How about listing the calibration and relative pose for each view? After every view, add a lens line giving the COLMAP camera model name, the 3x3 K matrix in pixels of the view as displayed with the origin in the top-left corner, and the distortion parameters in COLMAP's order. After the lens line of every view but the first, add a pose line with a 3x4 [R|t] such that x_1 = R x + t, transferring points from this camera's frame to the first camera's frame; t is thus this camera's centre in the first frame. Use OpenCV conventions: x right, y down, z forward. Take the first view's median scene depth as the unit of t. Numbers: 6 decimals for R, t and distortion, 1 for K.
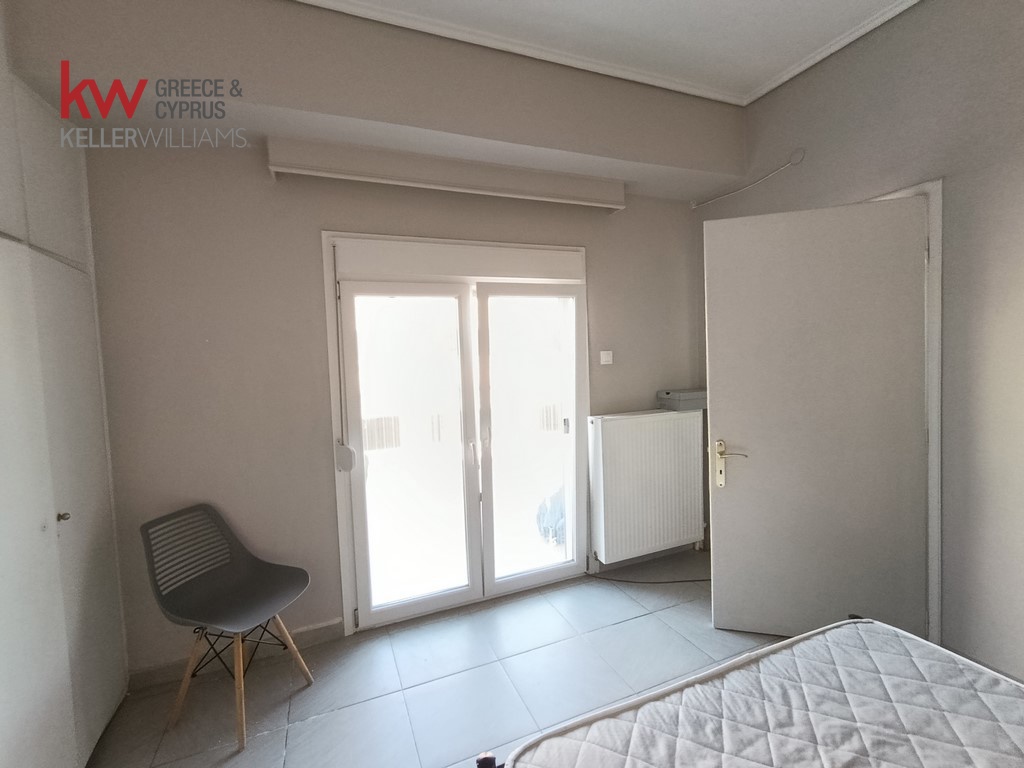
lens RADIAL K [[461.1, 0, 512.6], [0, 461.1, 380.4], [0, 0, 1]] dist [0.010343, -0.002571]
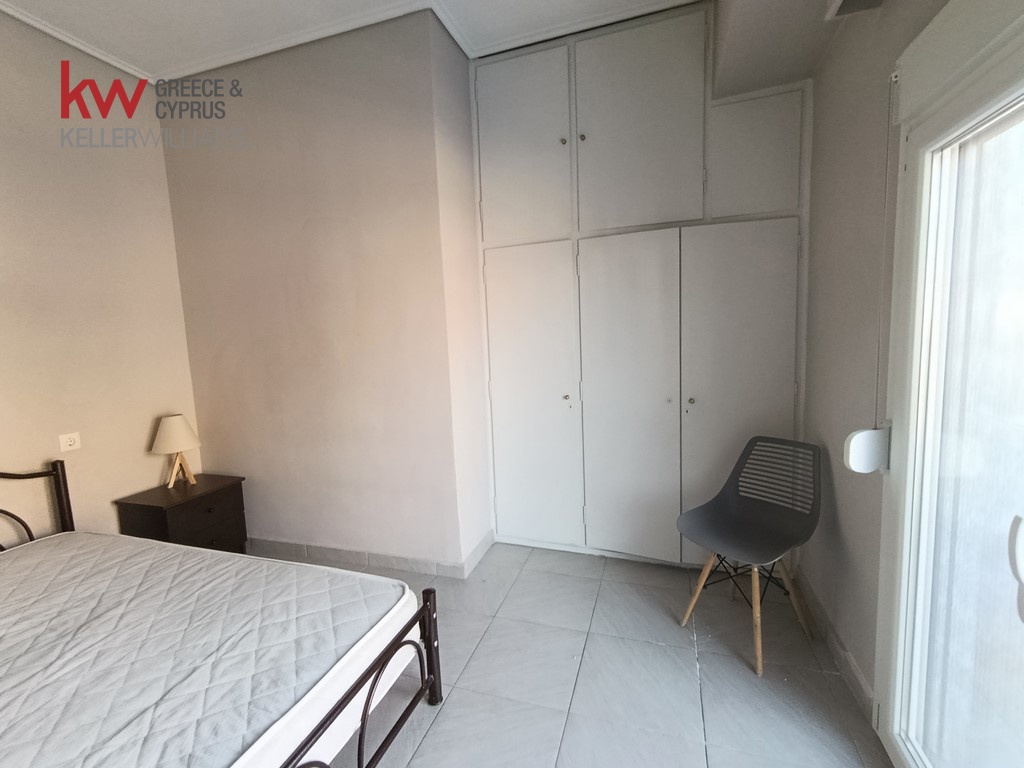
lens RADIAL K [[461.1, 0, 510.3], [0, 461.1, 381.7], [0, 0, 1]] dist [0.010343, -0.002571]
pose [[-0.646757, 0.145492, -0.748690, 0.722925], [0.021383, 0.984710, 0.172885, -0.063131], [0.762396, 0.095805, -0.639980, 1.949812]]
